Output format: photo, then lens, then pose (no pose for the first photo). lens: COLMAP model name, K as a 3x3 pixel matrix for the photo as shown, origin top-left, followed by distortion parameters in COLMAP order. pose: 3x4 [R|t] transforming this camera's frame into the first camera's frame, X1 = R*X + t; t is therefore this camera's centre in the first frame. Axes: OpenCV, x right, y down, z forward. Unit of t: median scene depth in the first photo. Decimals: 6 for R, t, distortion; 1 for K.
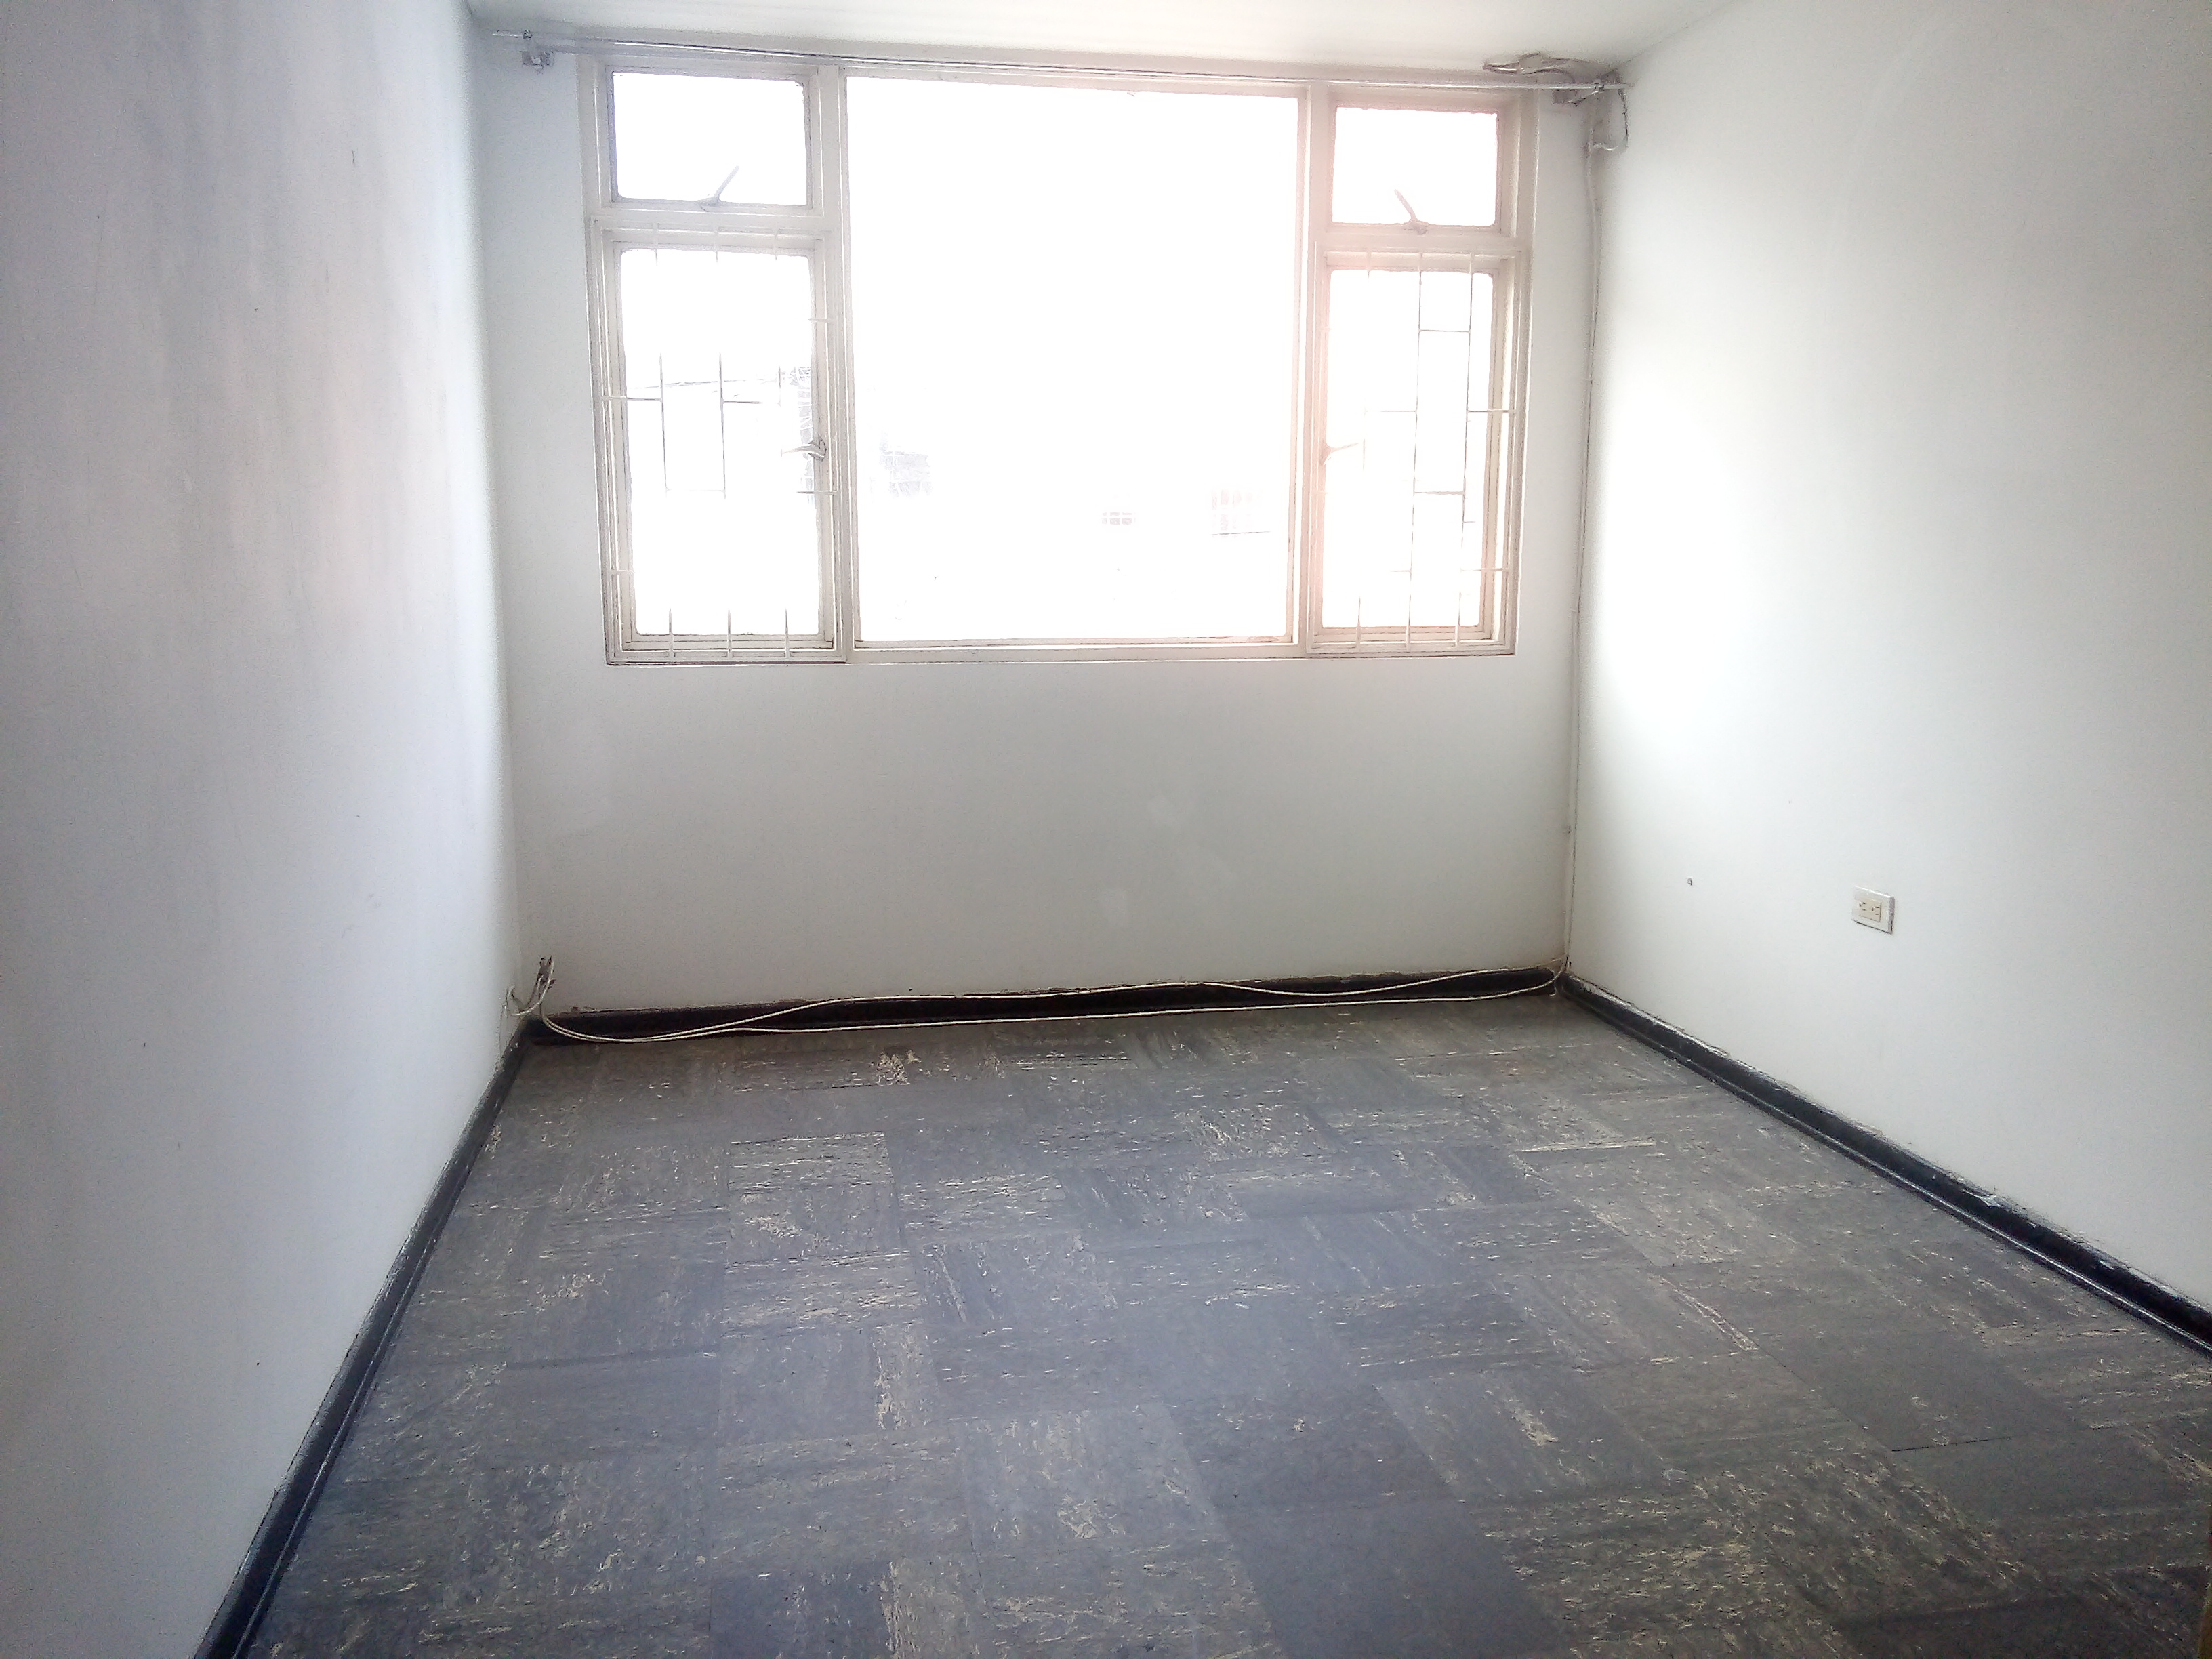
lens RADIAL K [[1724.3, 0, 1096.0], [0, 1724.3, 820.4], [0, 0, 1]] dist [0.161359, -0.281212]
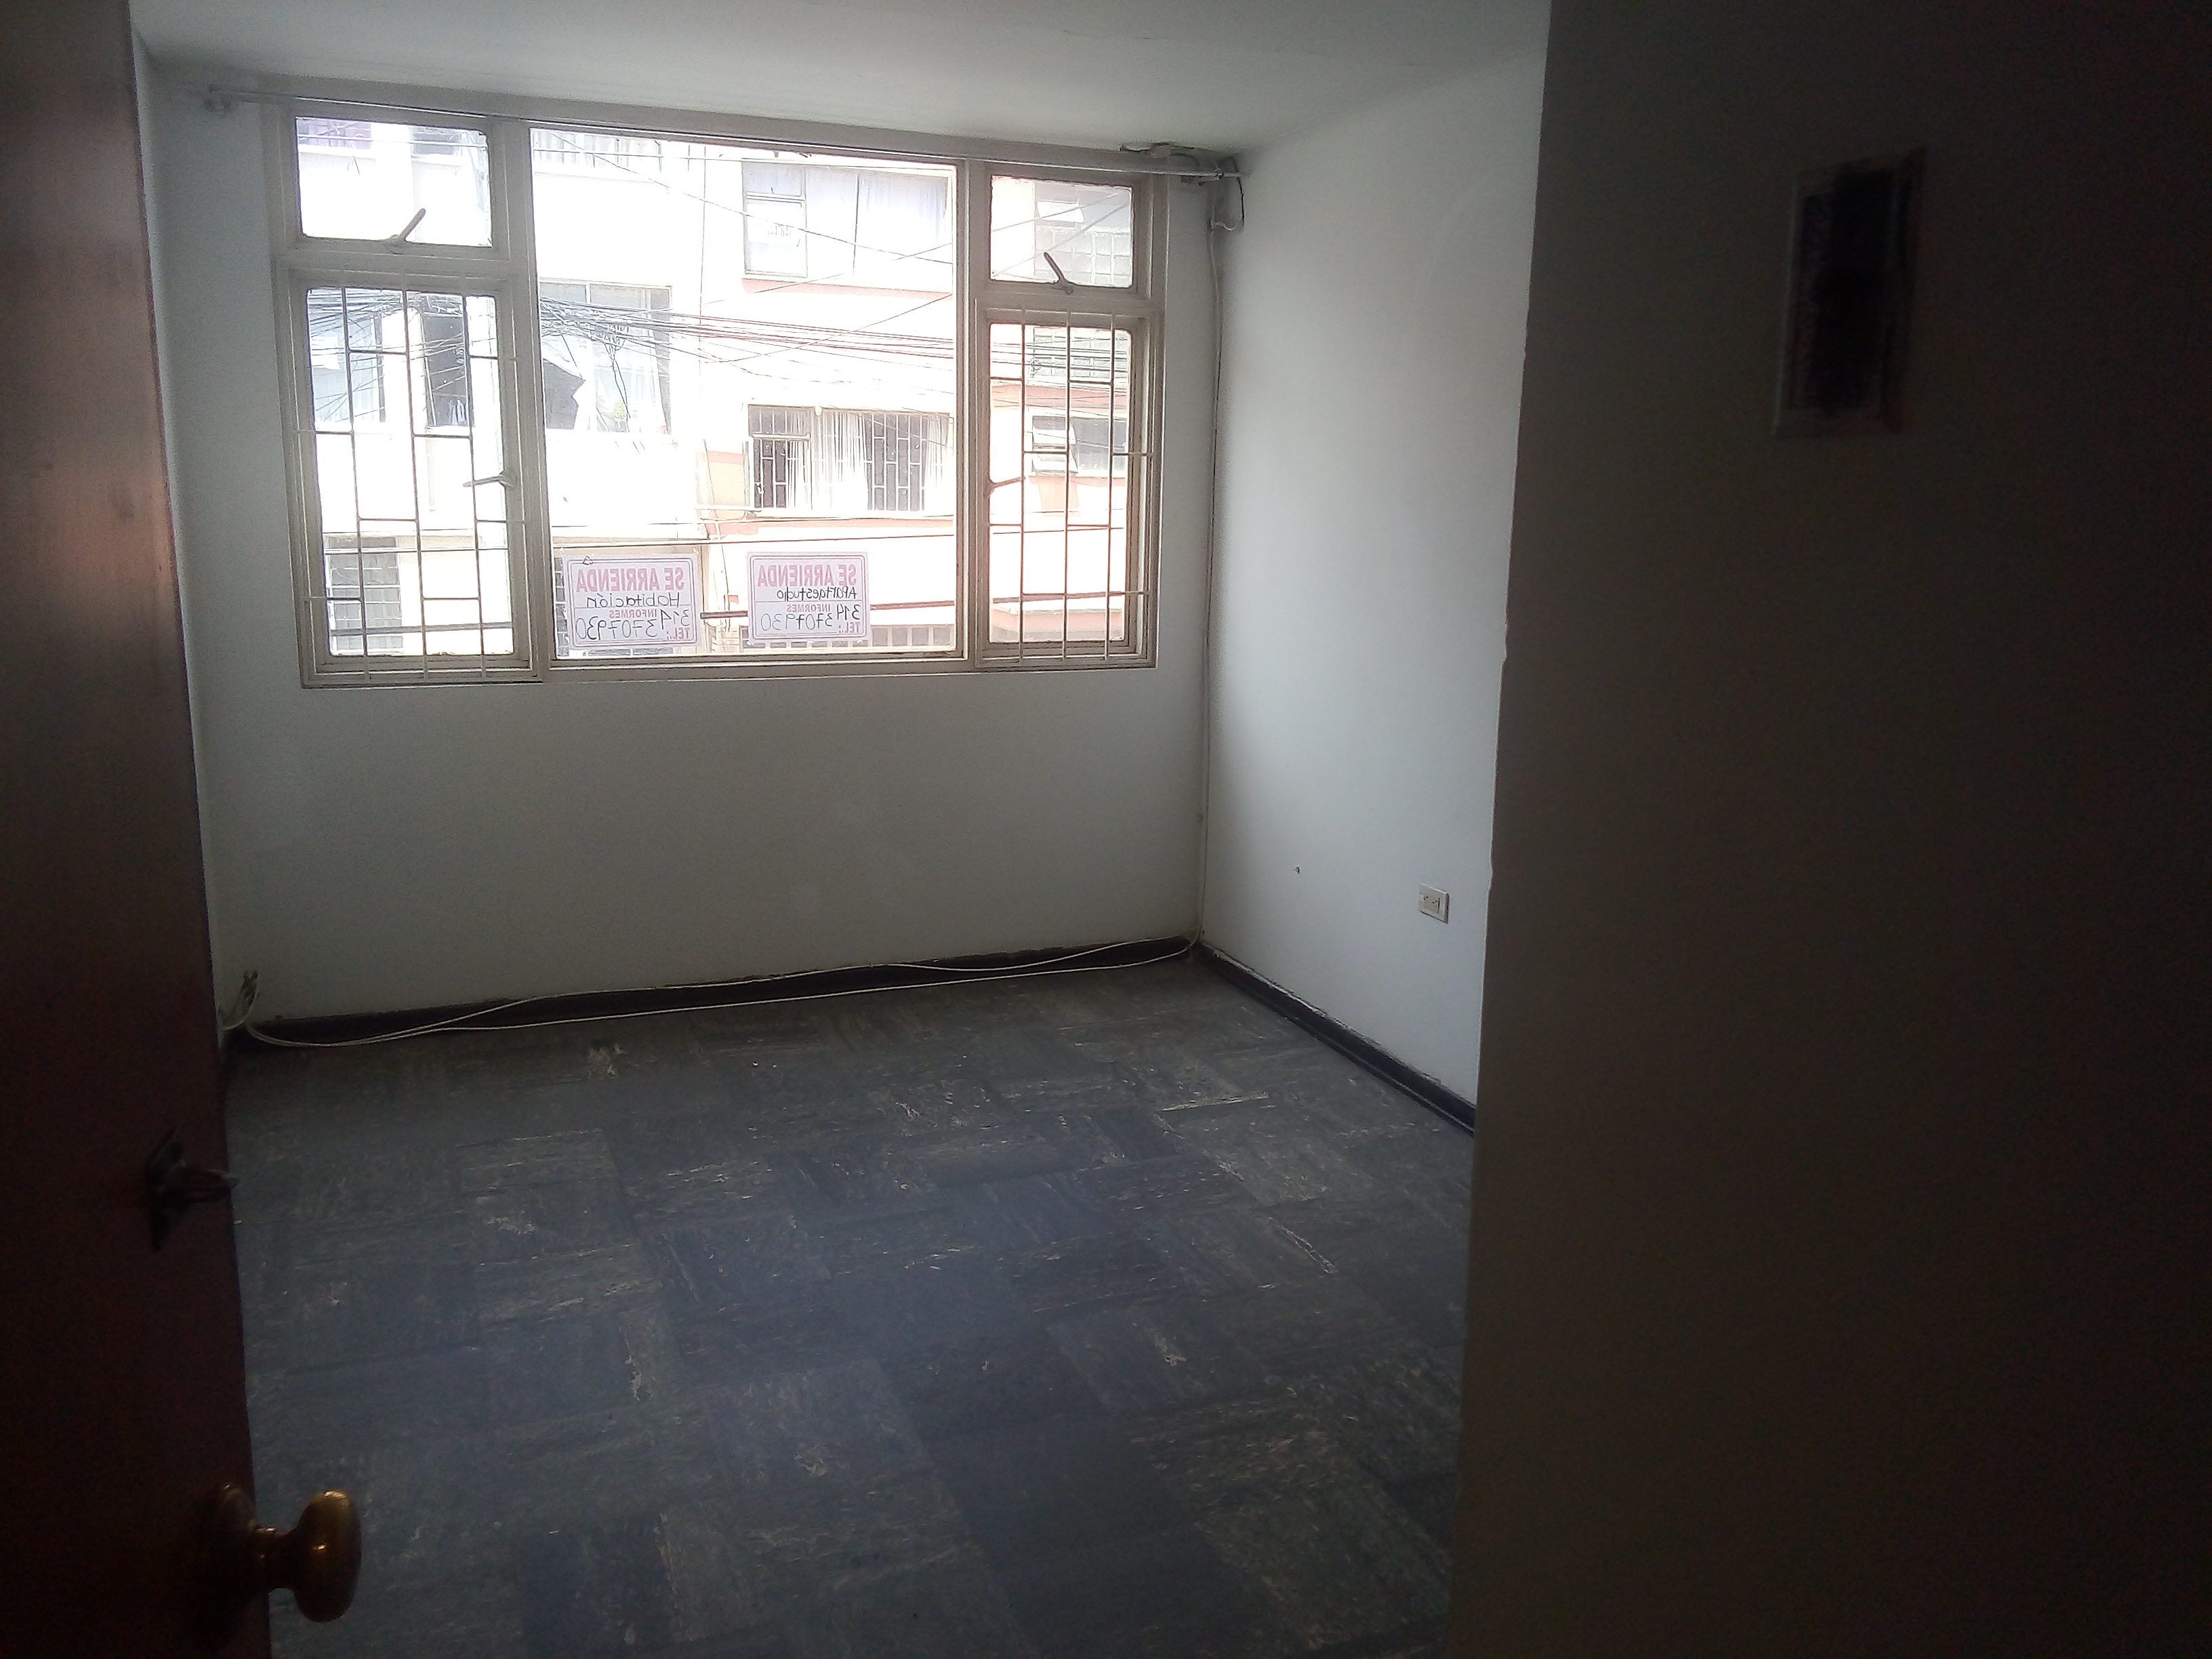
lens RADIAL K [[1724.3, 0, 1096.0], [0, 1724.3, 820.4], [0, 0, 1]] dist [0.161359, -0.281212]
pose [[0.980240, -0.019584, 0.196839, -0.030192], [0.009175, 0.998517, 0.053654, -0.073348], [-0.197598, -0.050788, 0.978967, -0.142772]]
